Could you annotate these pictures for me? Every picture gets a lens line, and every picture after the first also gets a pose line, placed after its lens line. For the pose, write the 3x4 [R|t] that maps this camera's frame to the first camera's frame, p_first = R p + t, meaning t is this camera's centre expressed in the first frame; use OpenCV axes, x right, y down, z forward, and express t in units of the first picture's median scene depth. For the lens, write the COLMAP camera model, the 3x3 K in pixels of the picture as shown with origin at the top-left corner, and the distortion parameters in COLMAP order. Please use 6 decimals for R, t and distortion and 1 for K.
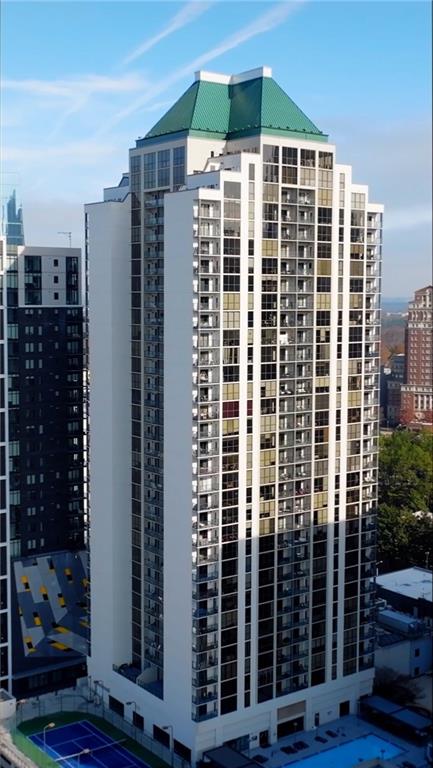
lens RADIAL K [[972.6, 0, 216.3], [0, 972.6, 381.6], [0, 0, 1]] dist [-0.010794, 0.000000]
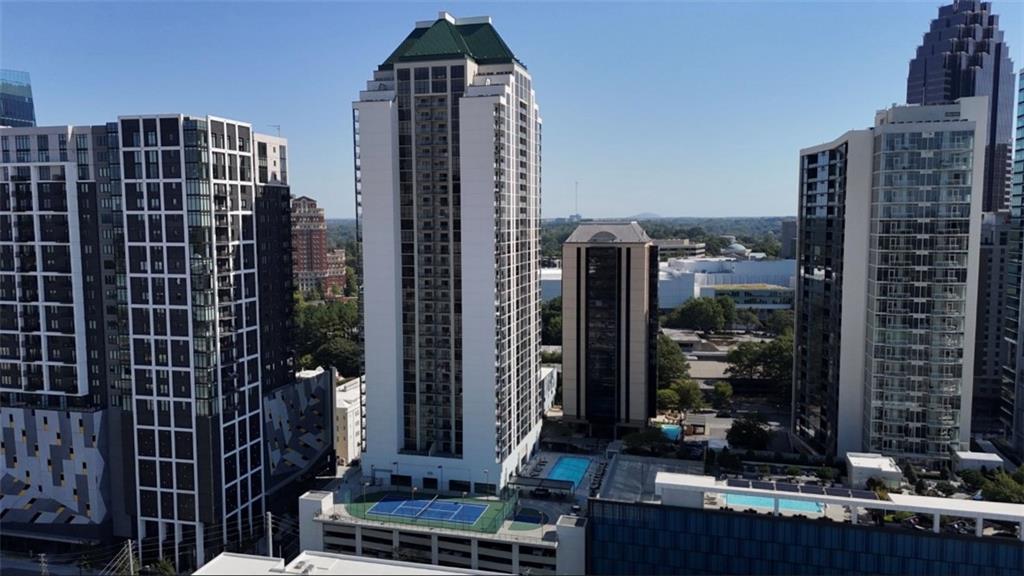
lens RADIAL K [[737.0, 0, 512.4], [0, 737.0, 292.0], [0, 0, 1]] dist [0.055027, 0.000600]
pose [[0.782108, -0.069640, 0.619239, -0.518865], [0.063560, 0.997468, 0.031899, 0.045281], [-0.619893, 0.014411, 0.784554, 0.085422]]
